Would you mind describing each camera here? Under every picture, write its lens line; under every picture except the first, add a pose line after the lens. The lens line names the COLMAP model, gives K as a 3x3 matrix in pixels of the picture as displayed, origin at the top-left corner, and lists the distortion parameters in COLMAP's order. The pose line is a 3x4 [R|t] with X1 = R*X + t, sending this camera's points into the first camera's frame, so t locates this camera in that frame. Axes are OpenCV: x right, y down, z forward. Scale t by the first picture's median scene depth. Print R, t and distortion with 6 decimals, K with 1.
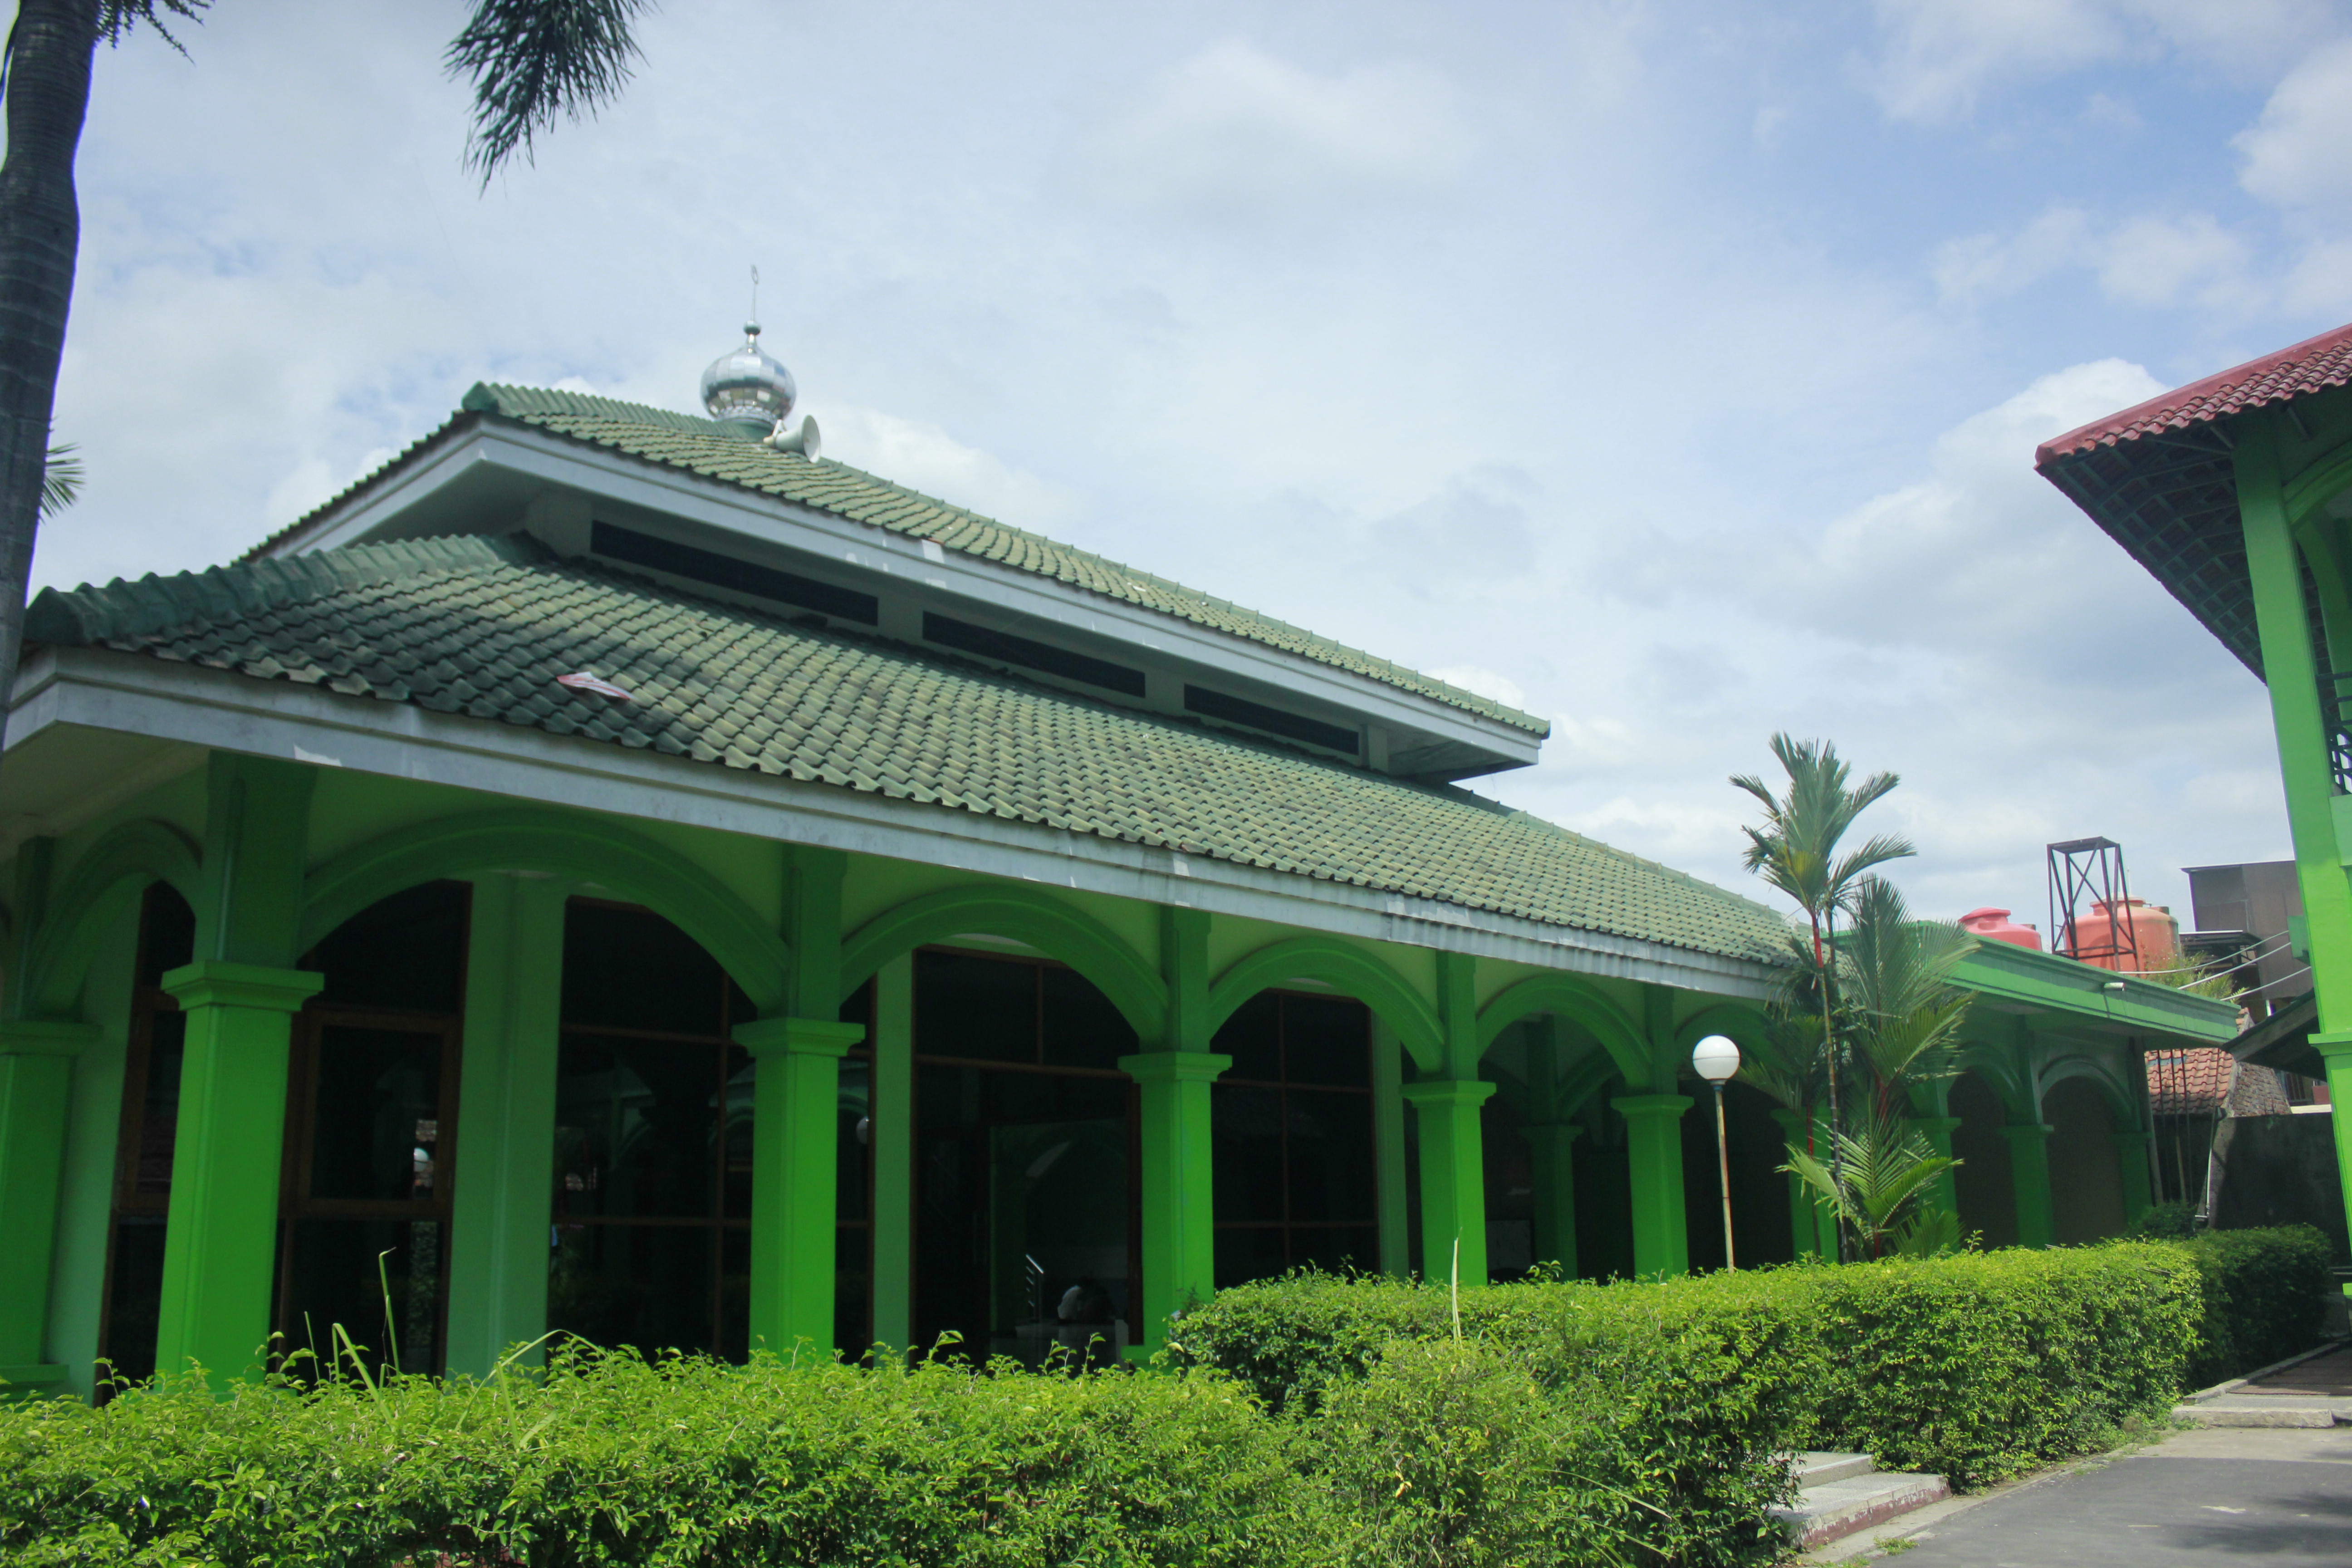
lens RADIAL K [[1973.9, 0, 1176.0], [0, 1973.9, 784.0], [0, 0, 1]] dist [-0.158585, 0.139585]
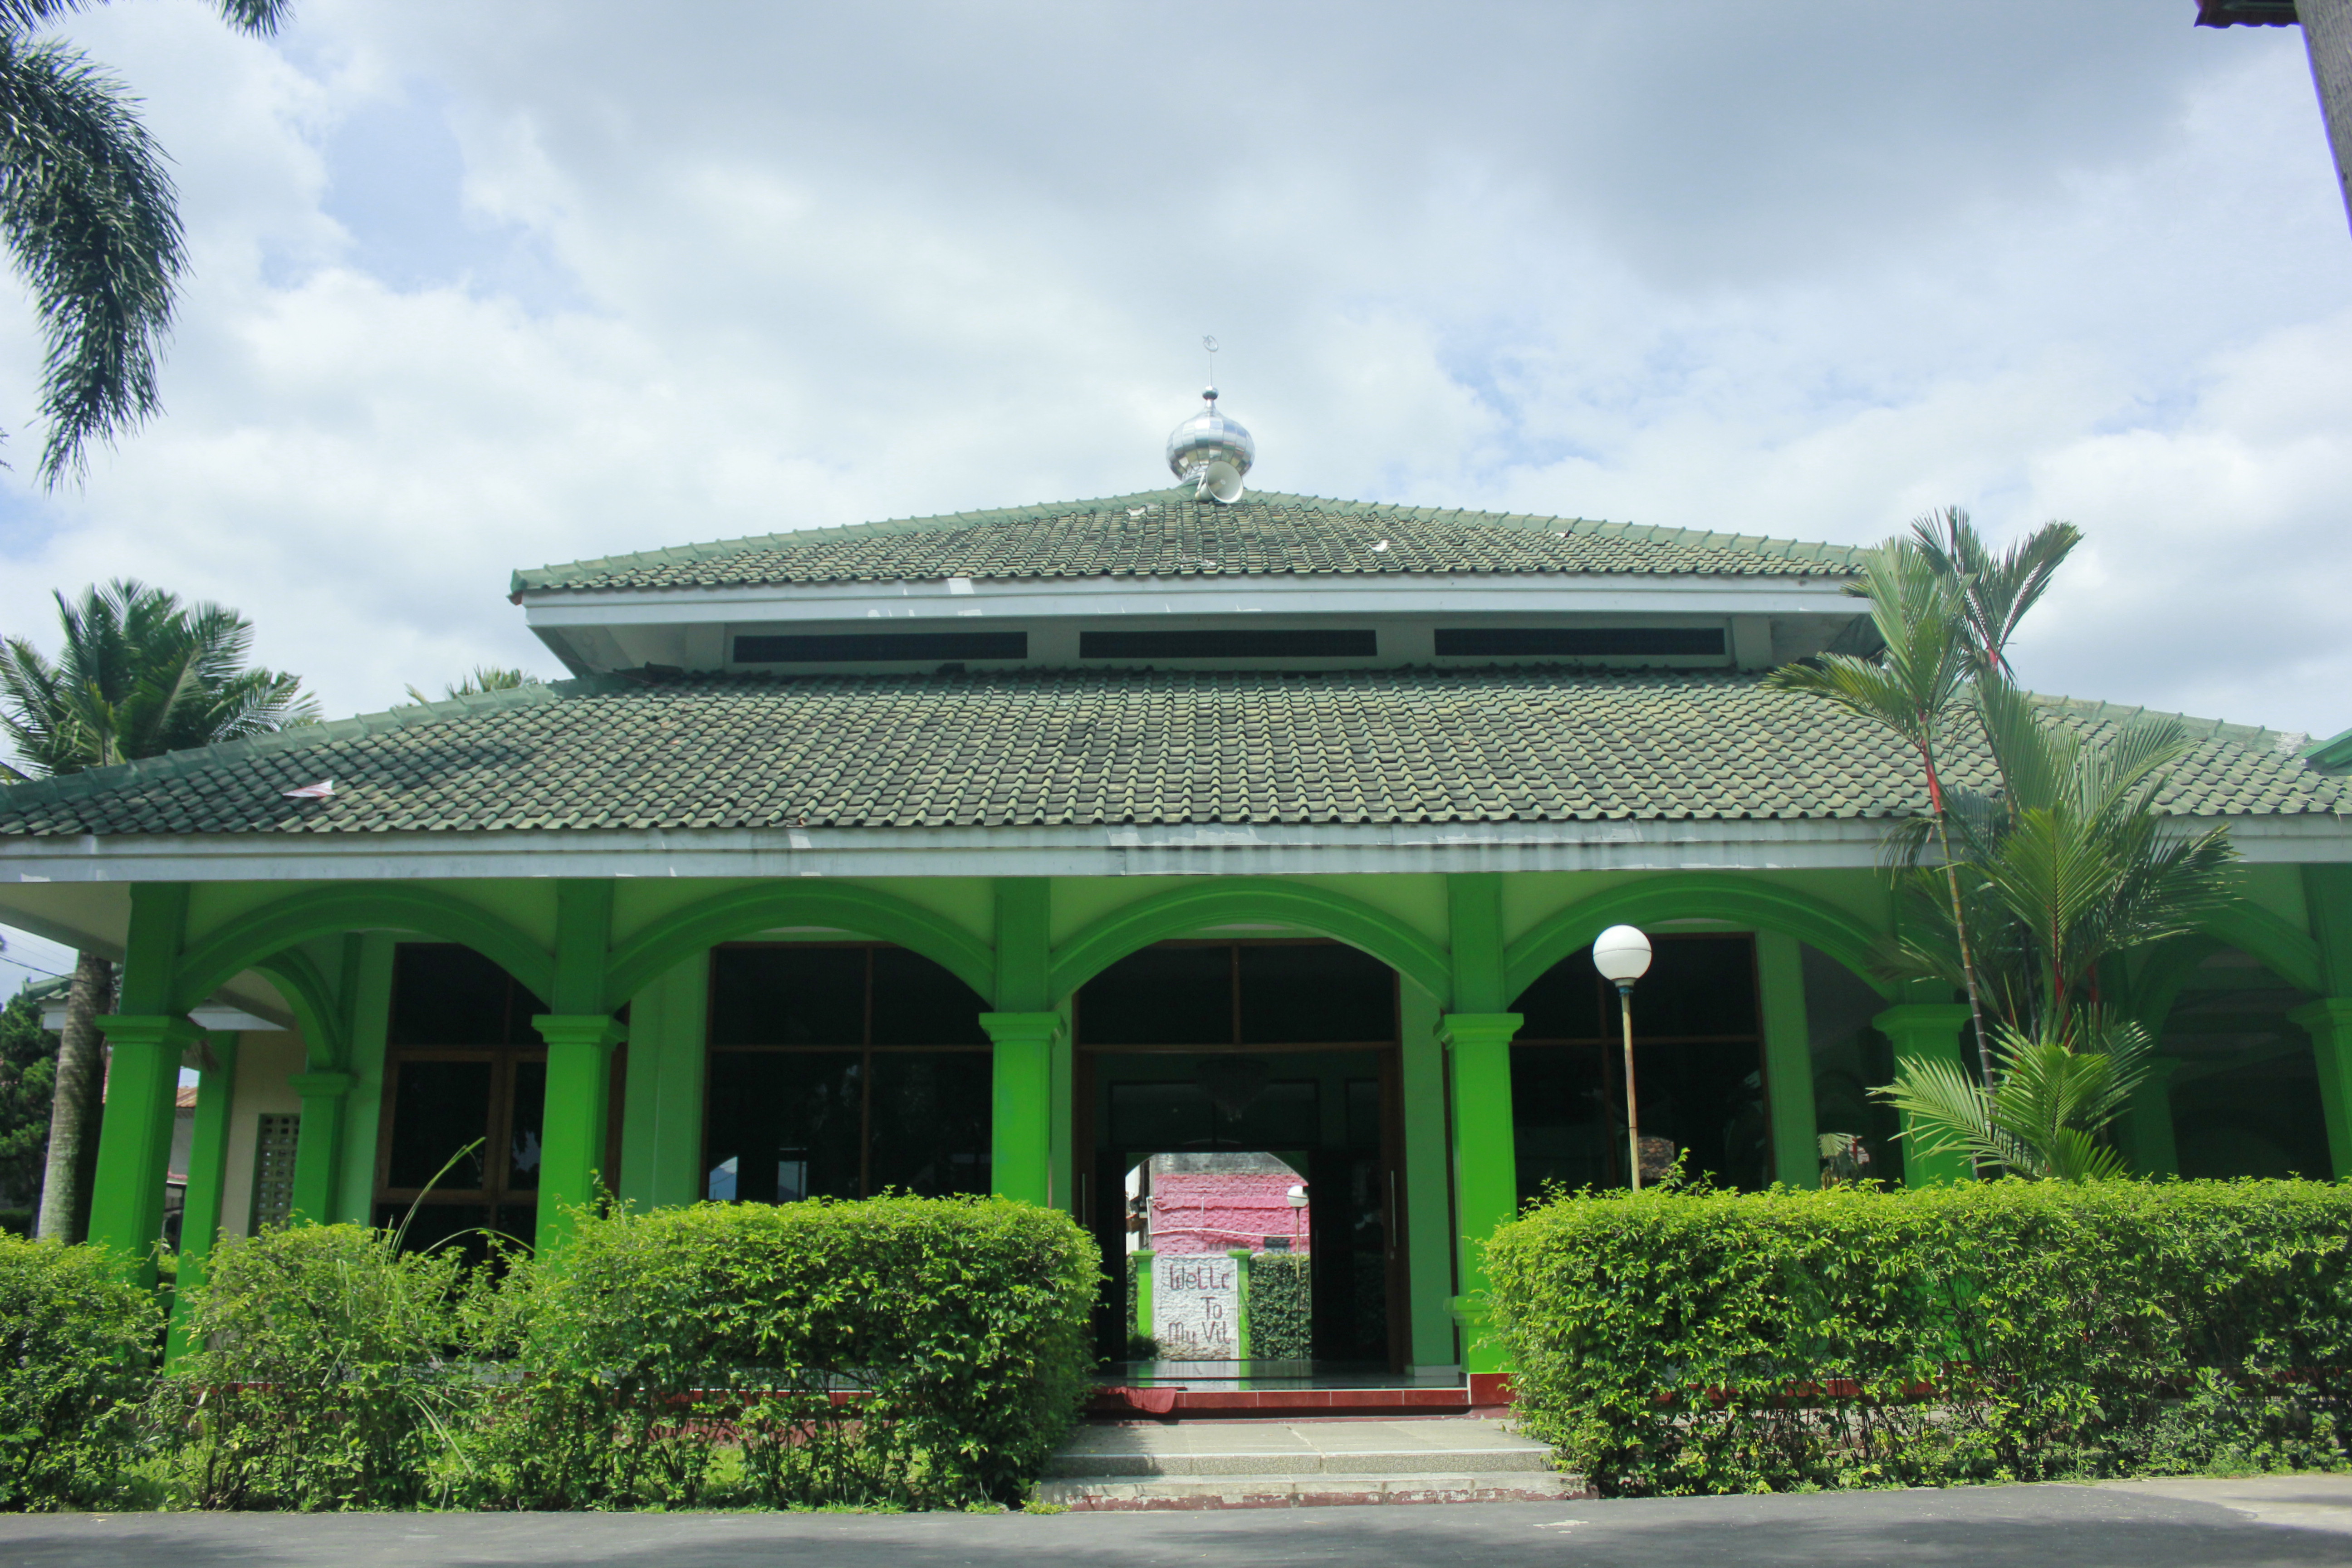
lens RADIAL K [[1973.9, 0, 1176.0], [0, 1973.9, 784.0], [0, 0, 1]] dist [-0.158585, 0.139585]
pose [[0.684563, -0.187202, -0.704506, 0.726152], [0.165019, 0.981170, -0.100370, 0.122808], [0.710030, -0.047547, 0.702564, 0.315345]]
